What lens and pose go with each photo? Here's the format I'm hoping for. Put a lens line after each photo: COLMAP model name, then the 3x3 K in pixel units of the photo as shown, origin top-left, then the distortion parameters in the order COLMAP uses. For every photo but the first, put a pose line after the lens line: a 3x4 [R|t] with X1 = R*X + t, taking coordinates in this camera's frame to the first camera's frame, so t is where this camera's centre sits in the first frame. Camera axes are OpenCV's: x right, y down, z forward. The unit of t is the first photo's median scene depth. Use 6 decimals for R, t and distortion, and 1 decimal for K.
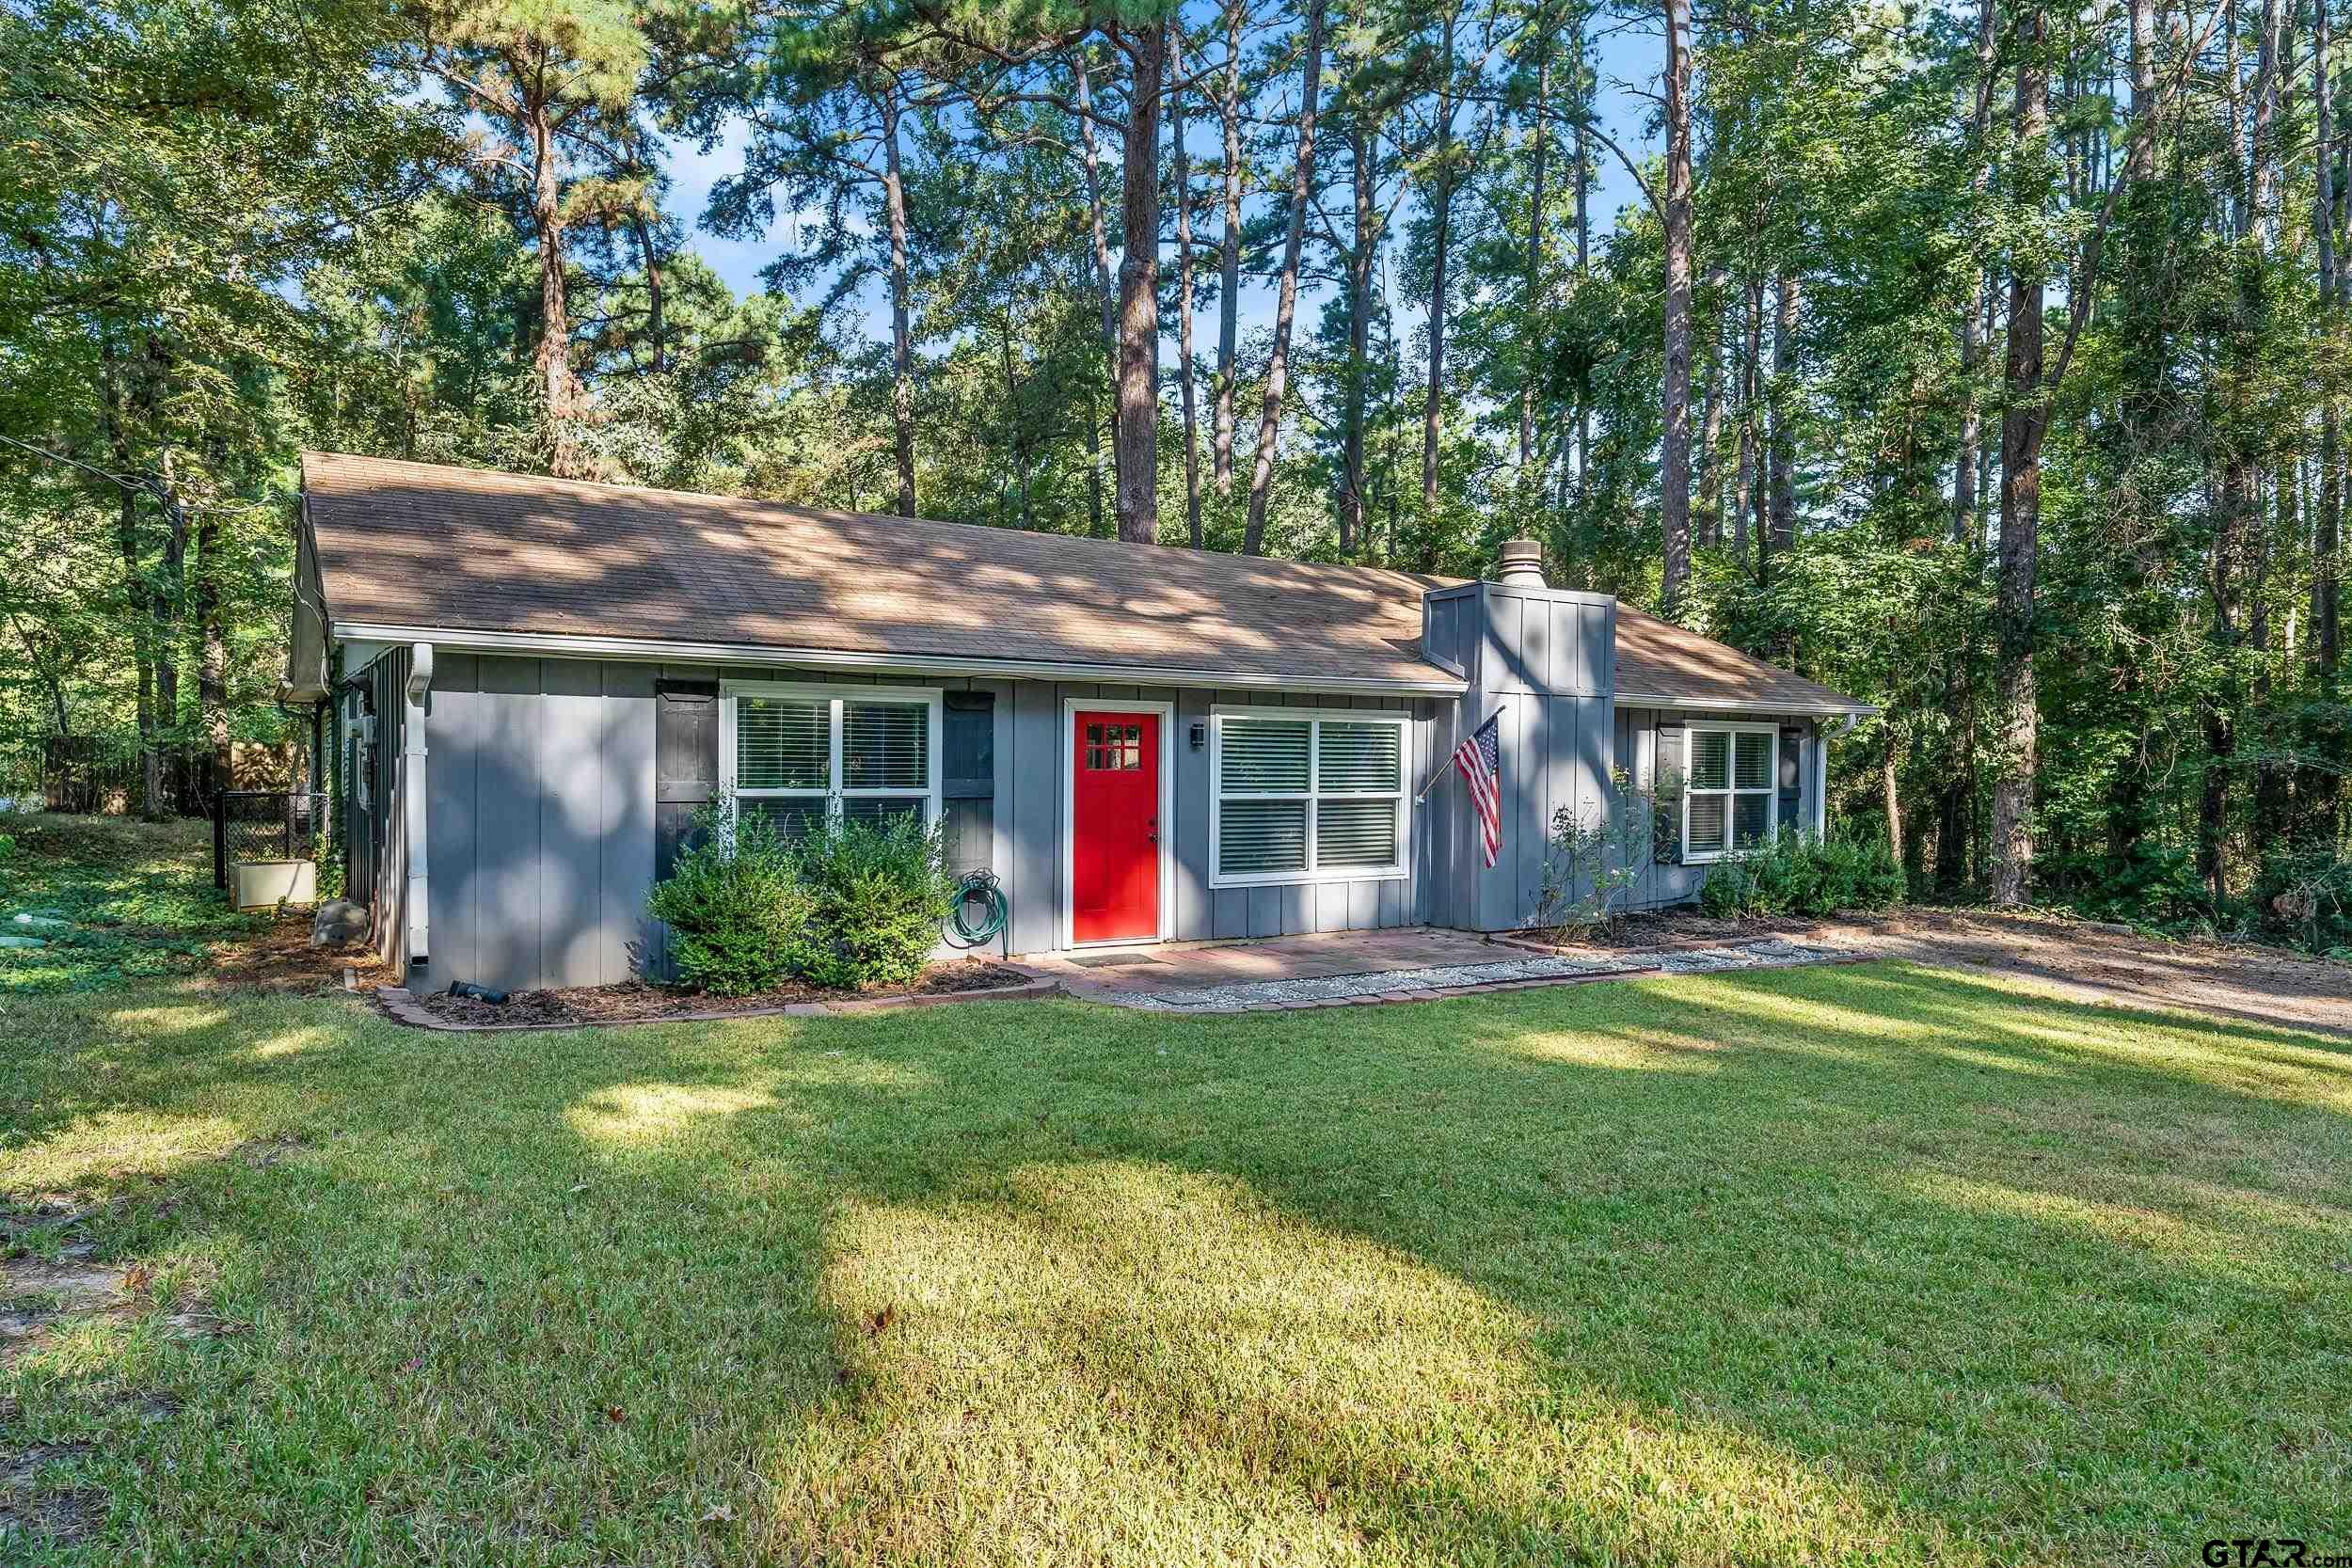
lens RADIAL K [[1439.9, 0, 1178.8], [0, 1439.9, 787.9], [0, 0, 1]] dist [0.020607, -0.001078]
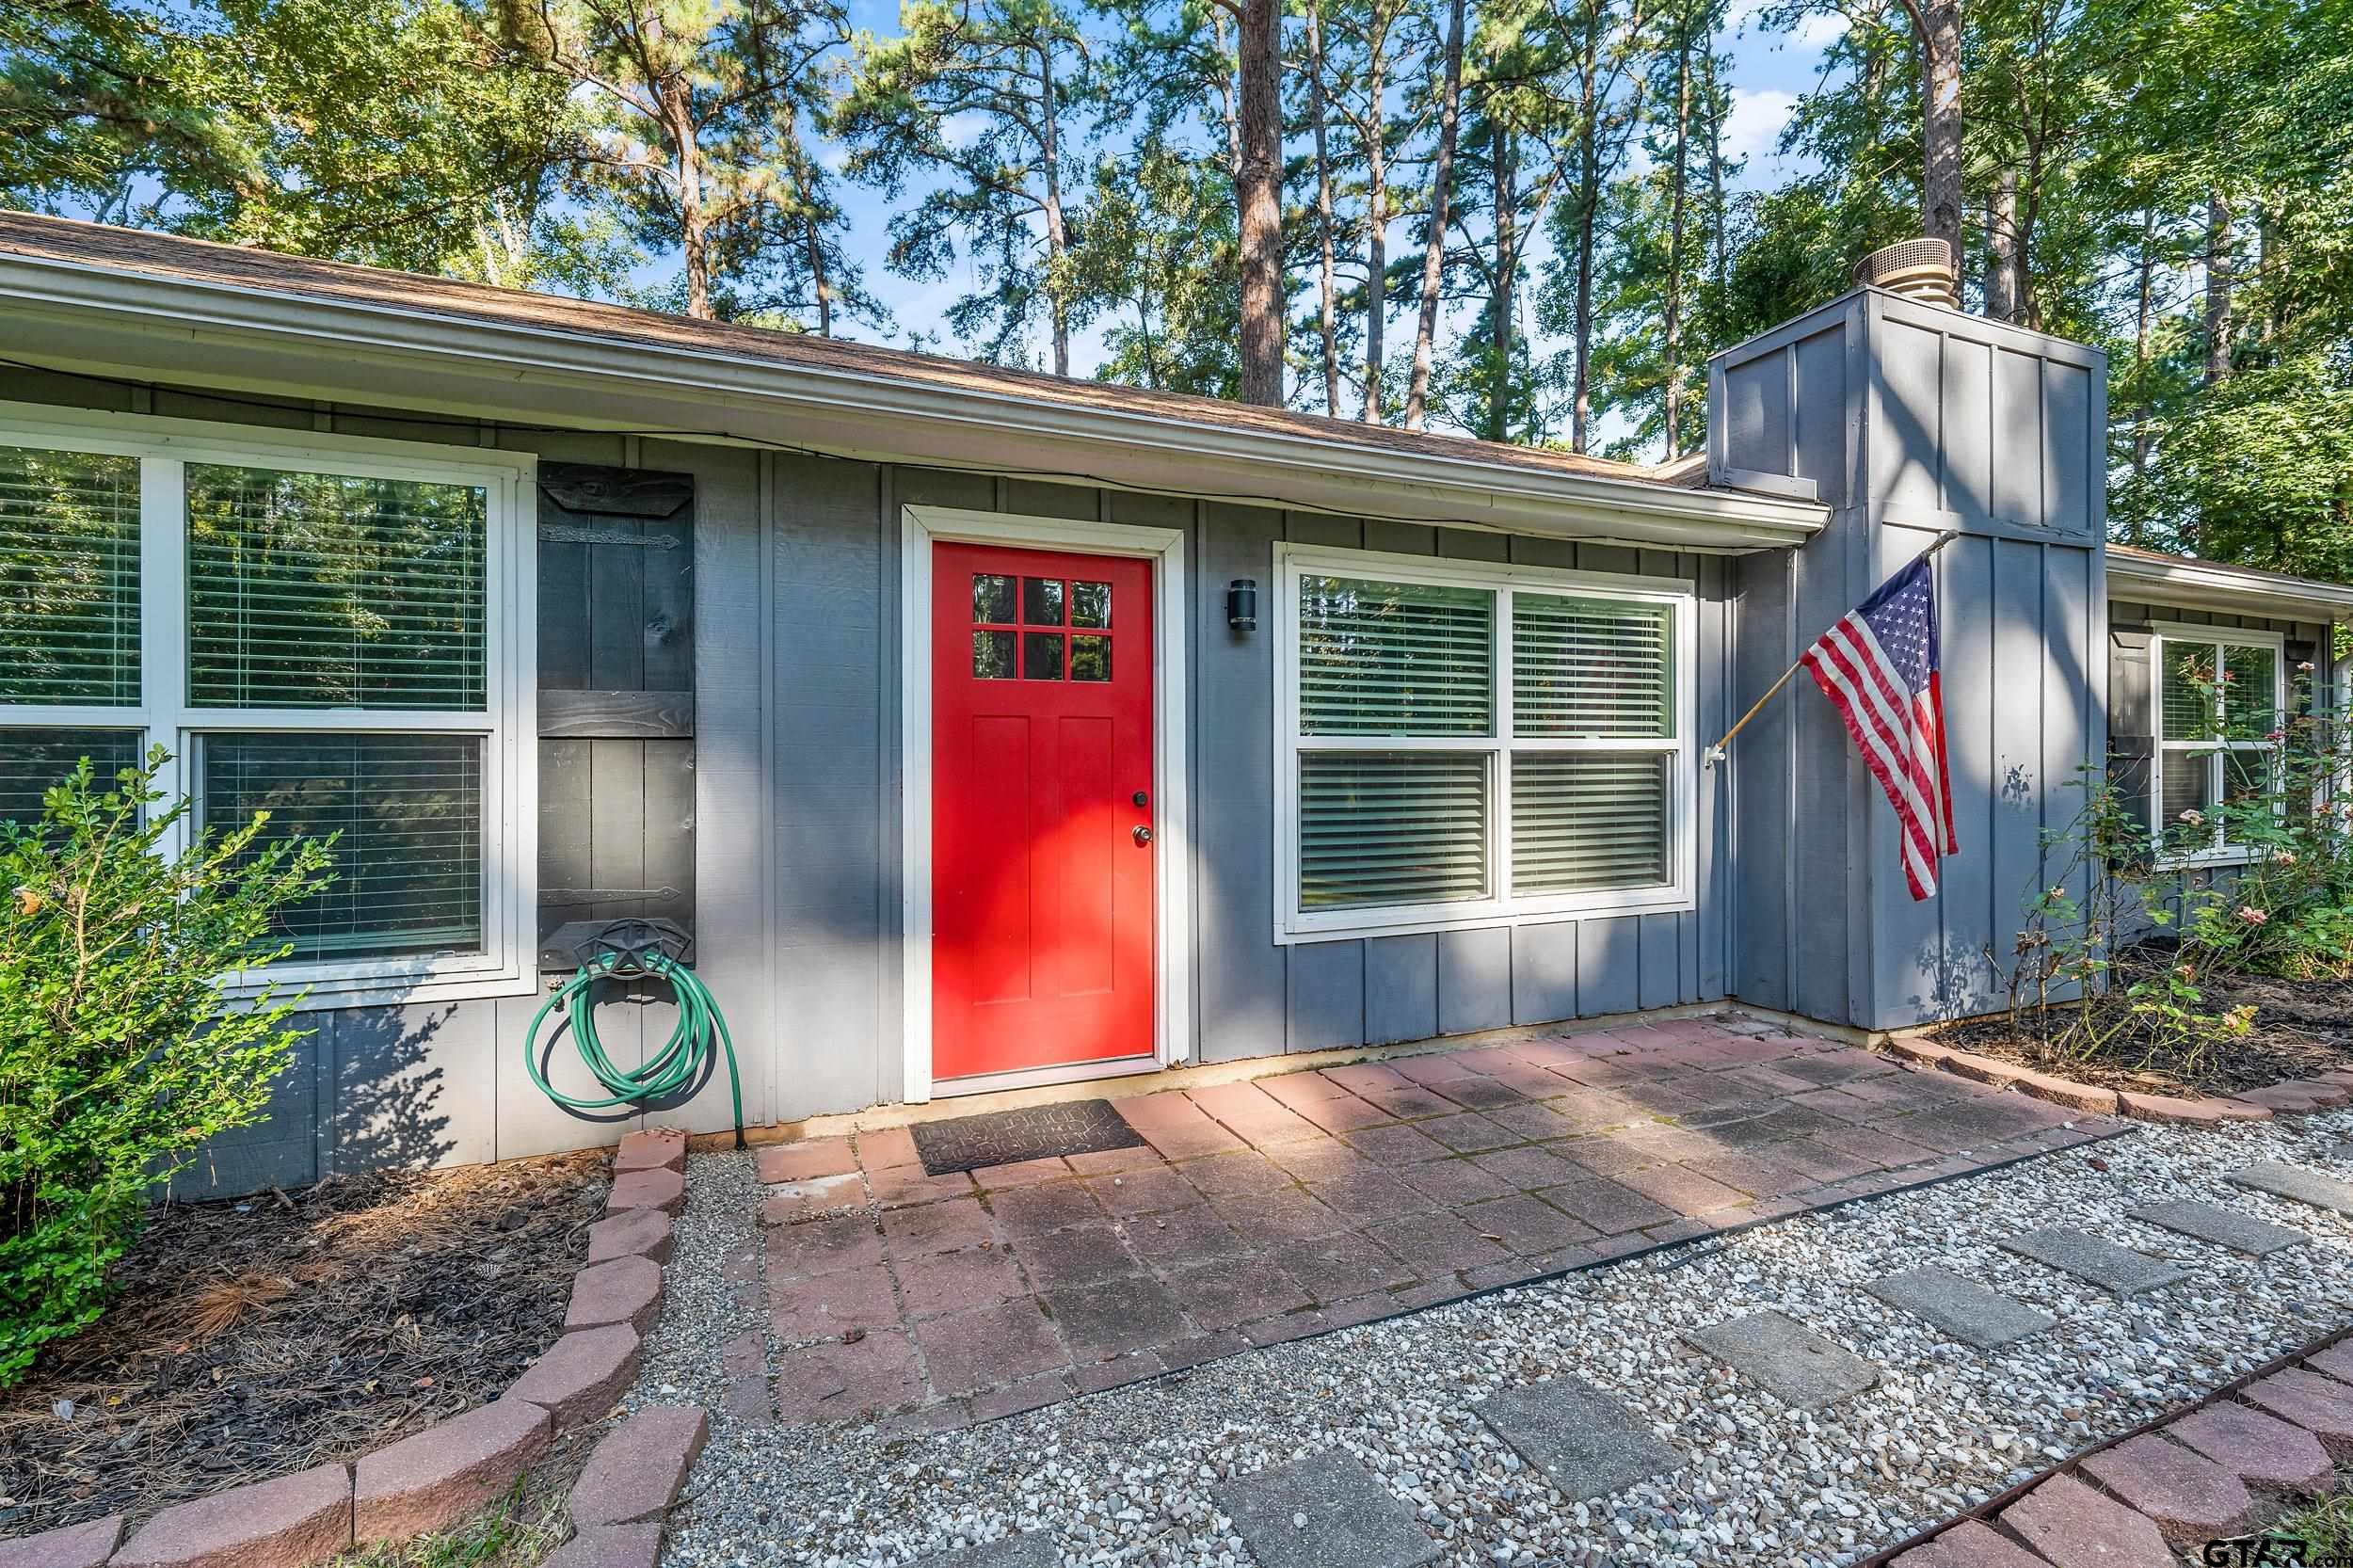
lens RADIAL K [[1035.4, 0, 1175.5], [0, 1035.4, 771.6], [0, 0, 1]] dist [0.008018, -0.000097]
pose [[0.985329, -0.010755, -0.170326, 0.042409], [0.009158, 0.999906, -0.010161, 0.016855], [0.170419, 0.008452, 0.985335, 0.609272]]
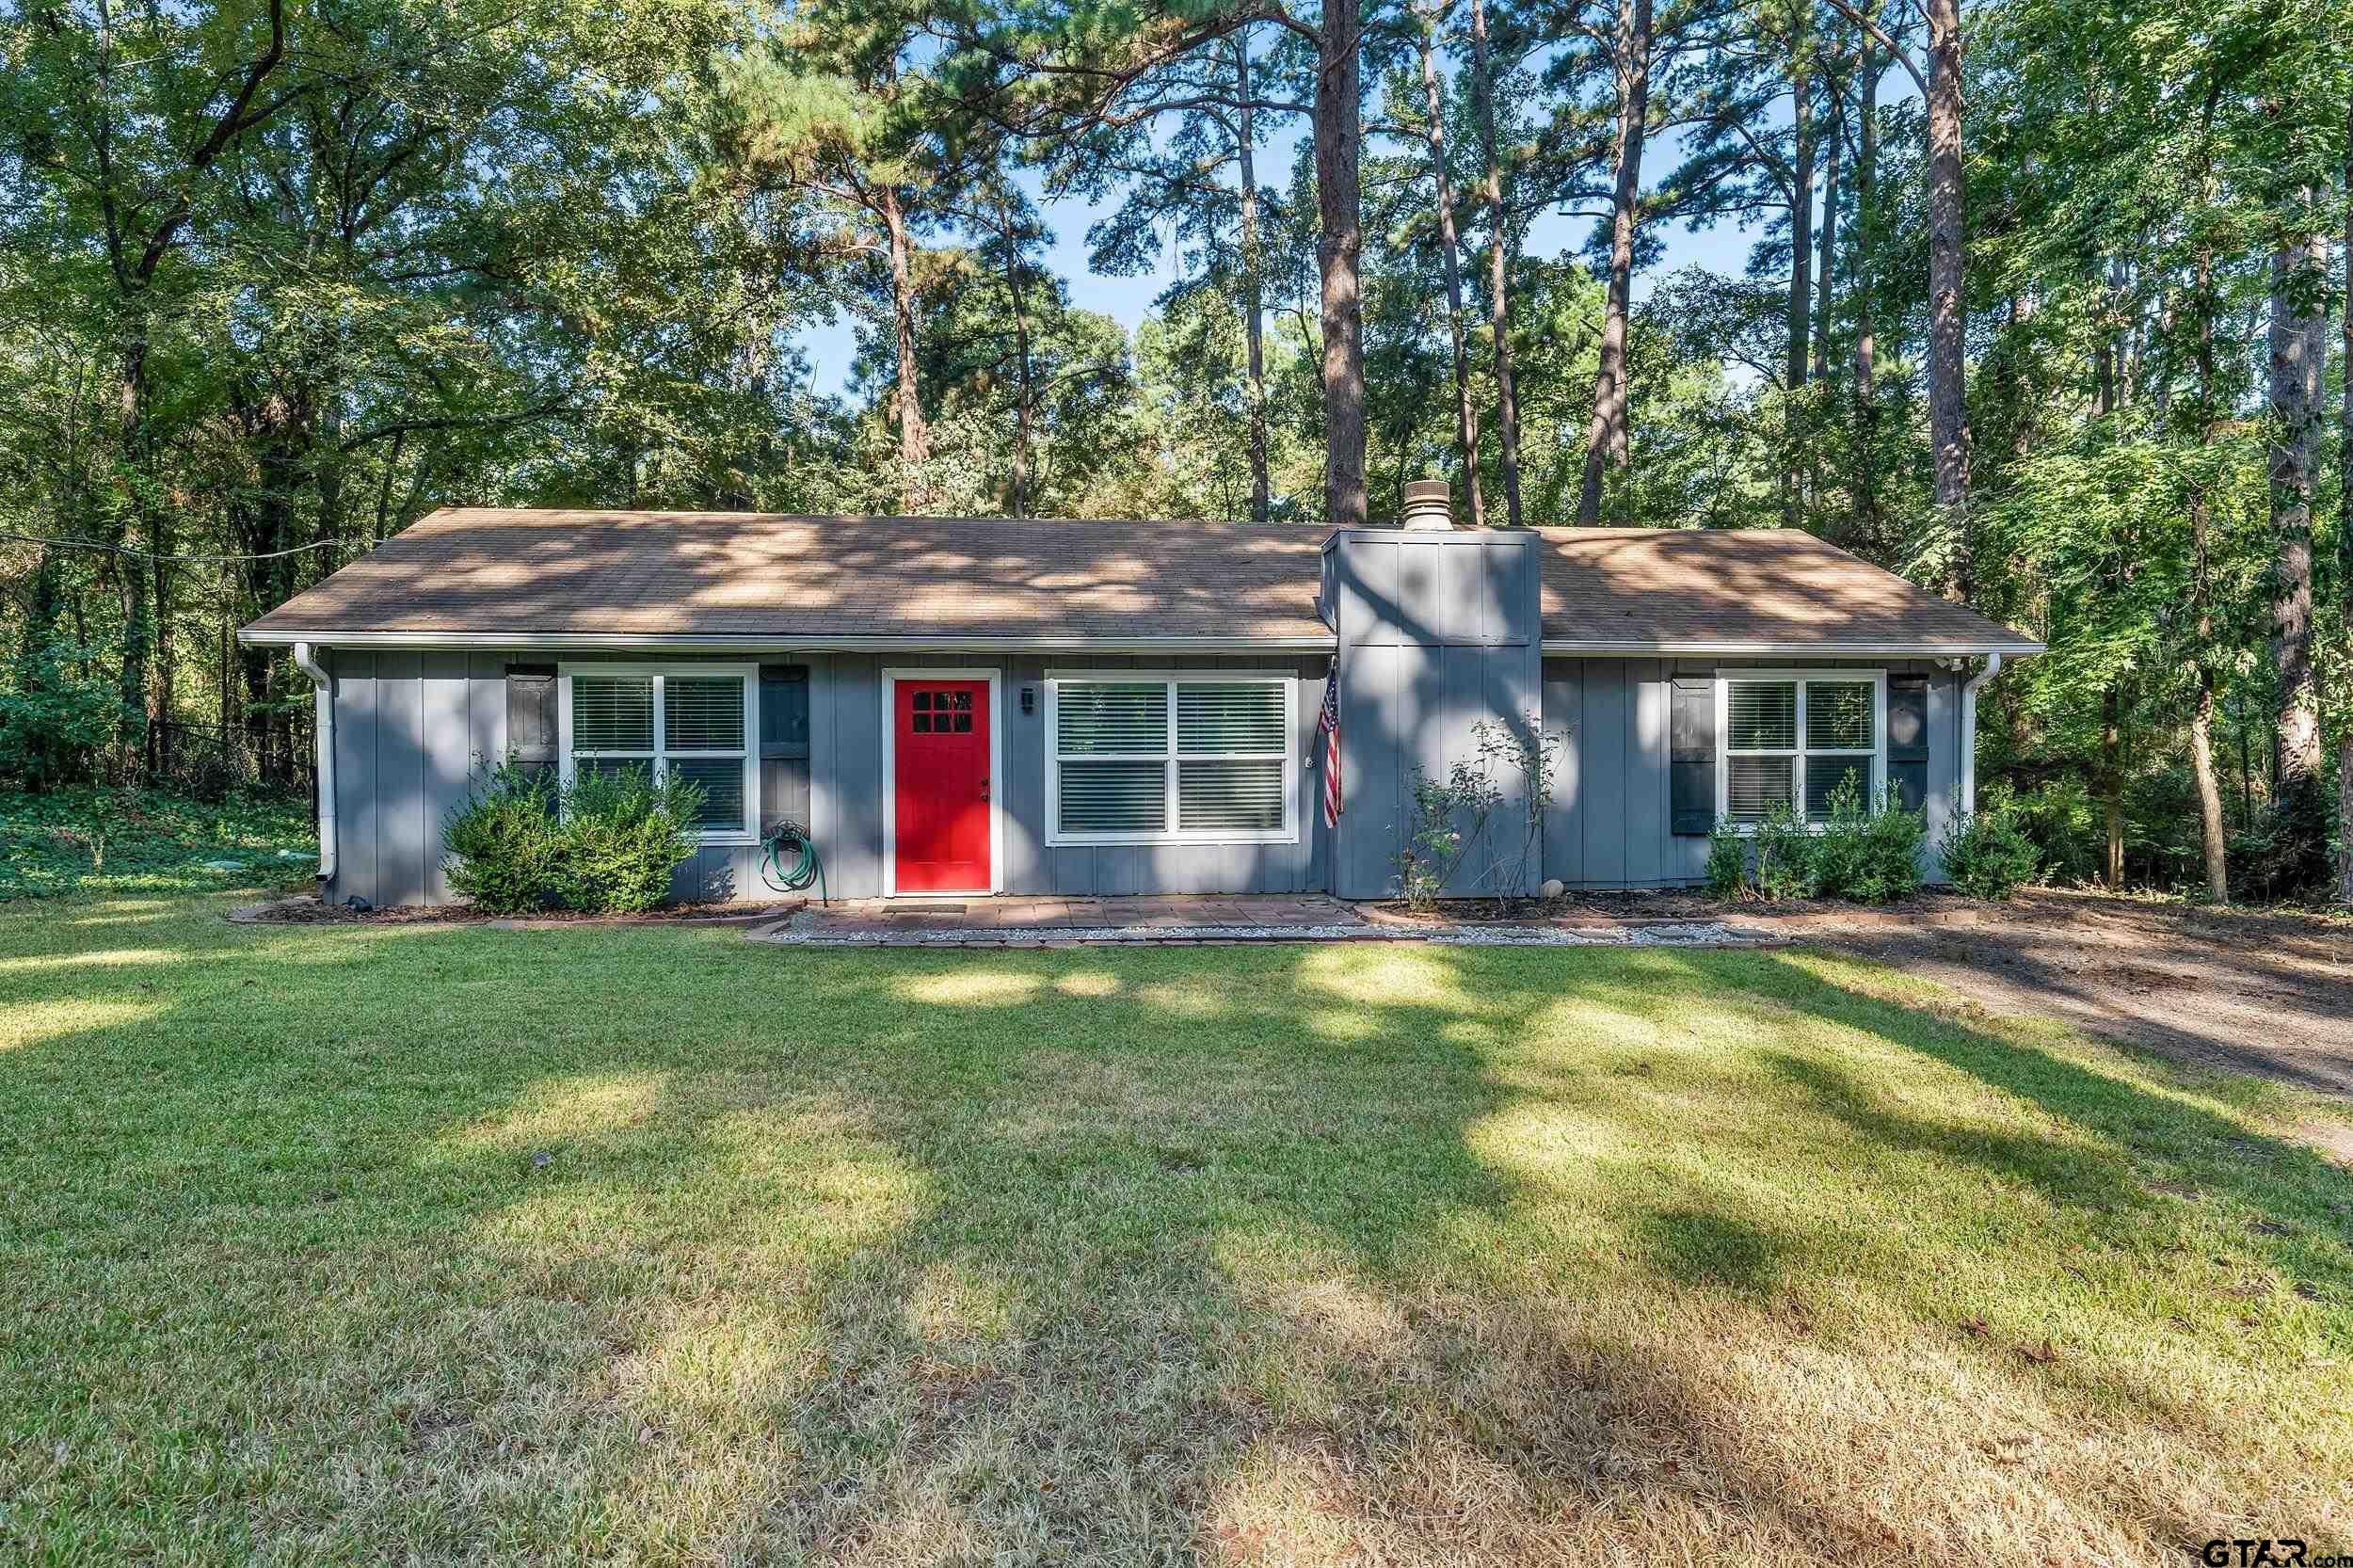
lens RADIAL K [[1440.6, 0, 1179.3], [0, 1440.6, 787.9], [0, 0, 1]] dist [0.020607, -0.001078]
pose [[0.893155, -0.006683, -0.449699, 0.525758], [0.005923, 0.999978, -0.003096, 0.028899], [0.449710, 0.000102, 0.893175, 0.100200]]
